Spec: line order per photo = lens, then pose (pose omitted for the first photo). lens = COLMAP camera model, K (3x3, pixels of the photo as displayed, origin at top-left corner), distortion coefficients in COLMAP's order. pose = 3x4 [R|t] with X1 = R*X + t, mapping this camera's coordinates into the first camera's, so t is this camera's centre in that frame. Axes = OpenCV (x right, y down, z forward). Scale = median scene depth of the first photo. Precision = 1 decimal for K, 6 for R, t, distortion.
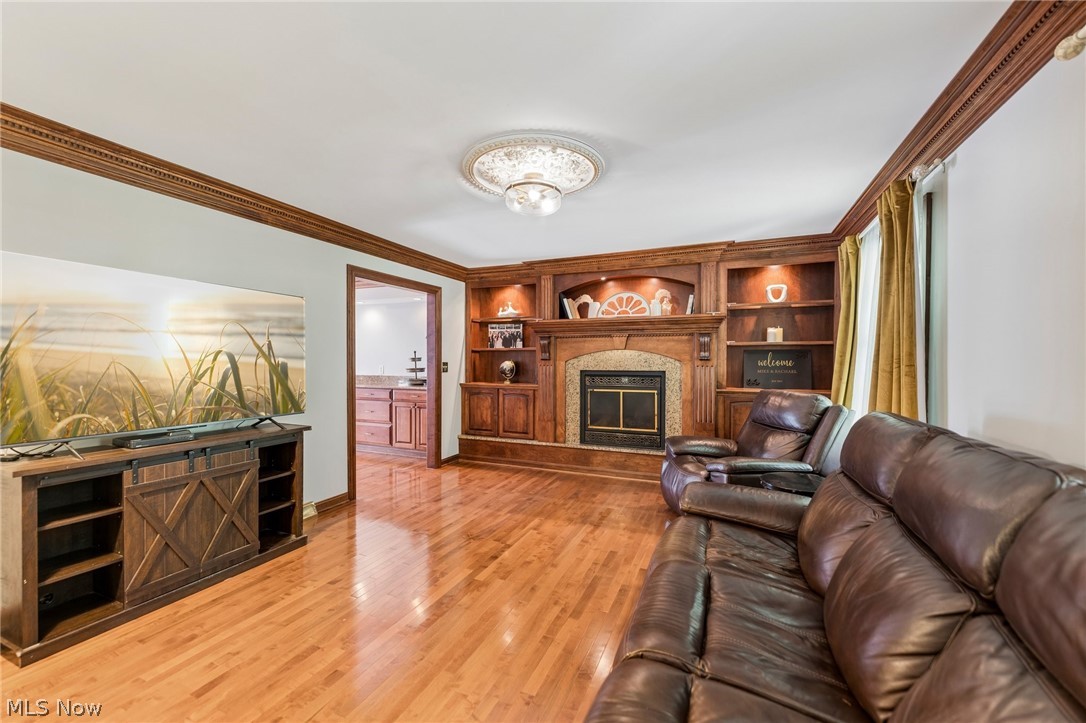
lens RADIAL K [[435.1, 0, 543.0], [0, 435.1, 361.5], [0, 0, 1]] dist [0.000079, 0.000067]
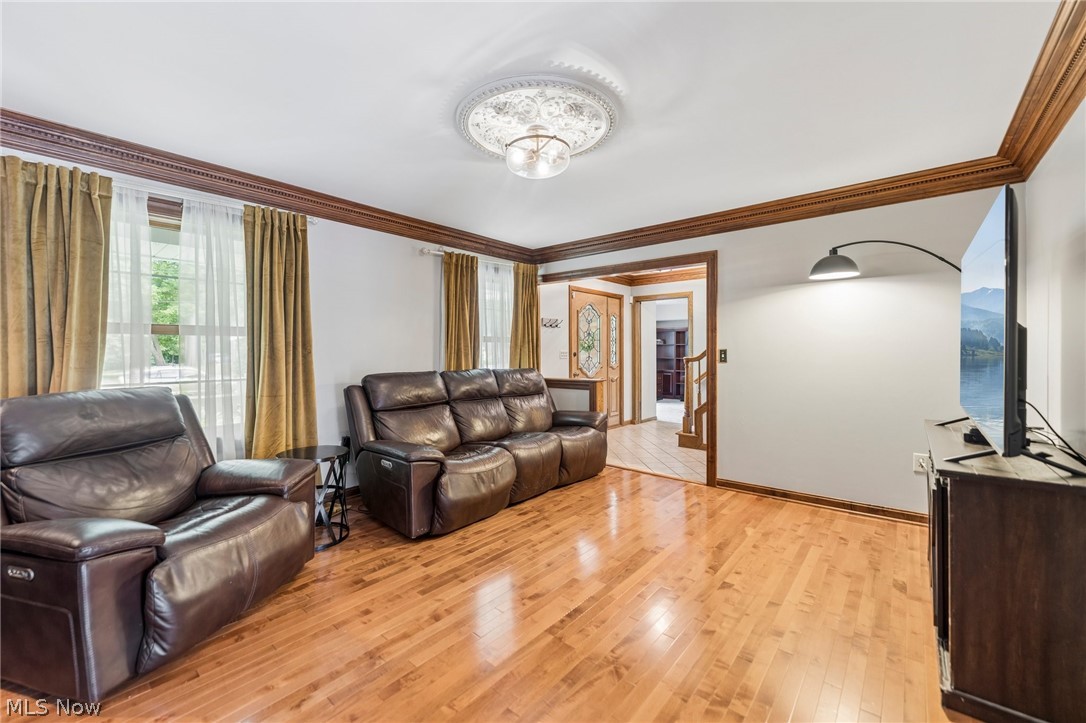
lens RADIAL K [[435.1, 0, 543.0], [0, 435.1, 361.5], [0, 0, 1]] dist [0.000079, 0.000067]
pose [[-0.955733, -0.004863, 0.294196, -0.269140], [0.001255, 0.999787, 0.020604, 0.021784], [-0.294234, 0.020062, -0.955523, 1.722282]]
